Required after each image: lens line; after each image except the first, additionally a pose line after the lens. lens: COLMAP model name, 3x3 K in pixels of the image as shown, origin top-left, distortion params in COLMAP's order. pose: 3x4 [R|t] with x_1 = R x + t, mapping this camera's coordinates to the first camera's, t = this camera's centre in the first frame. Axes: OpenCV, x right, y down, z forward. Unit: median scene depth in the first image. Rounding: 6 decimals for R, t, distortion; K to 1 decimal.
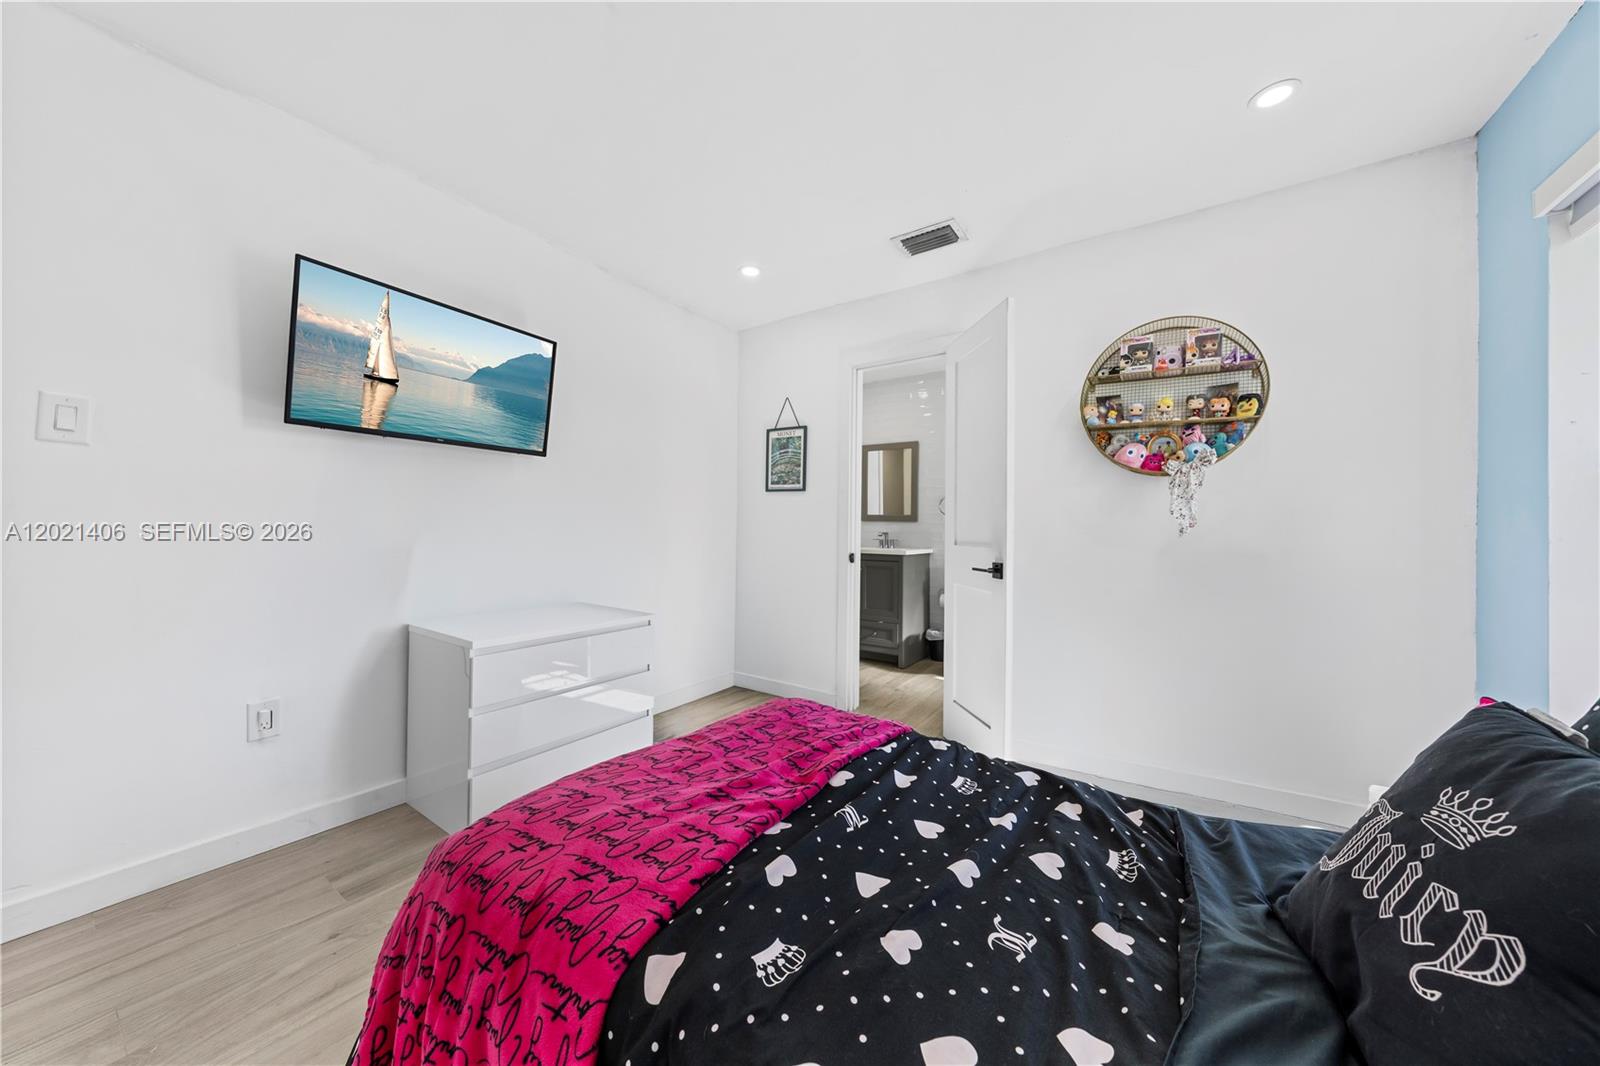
lens RADIAL K [[537.1, 0, 798.1], [0, 537.1, 525.4], [0, 0, 1]] dist [-0.000862, 0.000204]
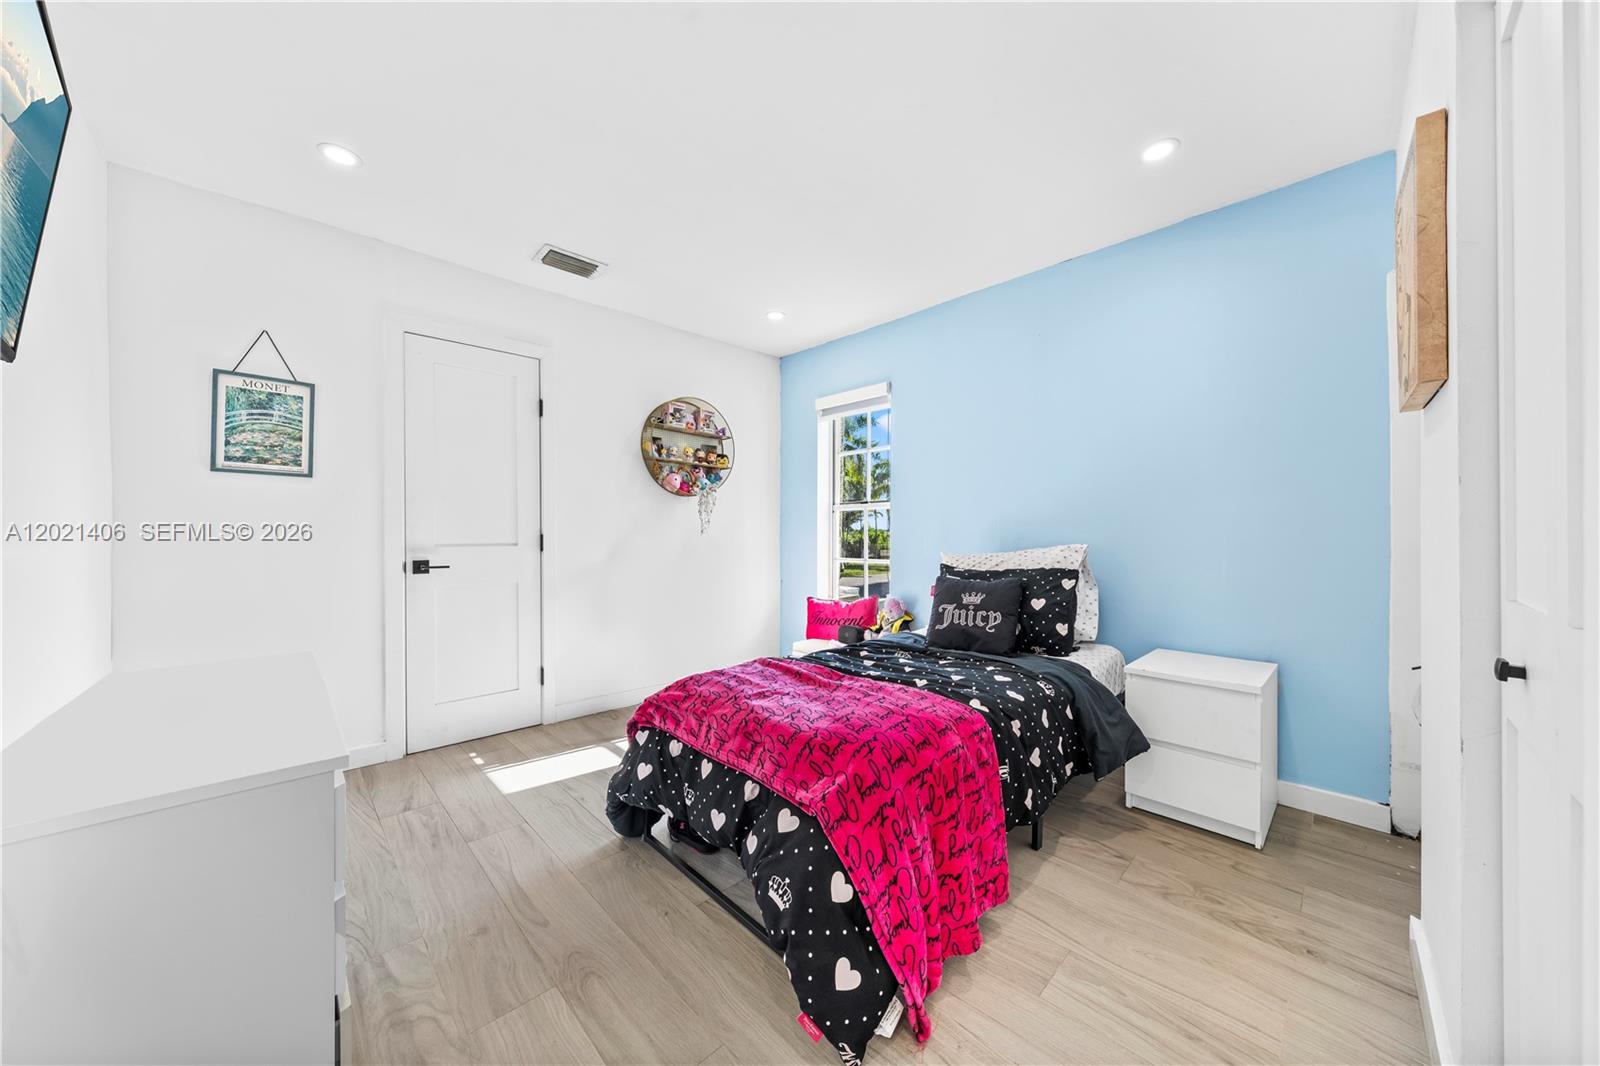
lens RADIAL K [[539.3, 0, 799.1], [0, 539.3, 530.8], [0, 0, 1]] dist [-0.000857, 0.000029]
pose [[0.213451, -0.003542, 0.976947, -0.725469], [-0.002694, 0.999987, 0.004214, -0.000406], [-0.976950, -0.003531, 0.213438, 0.320787]]
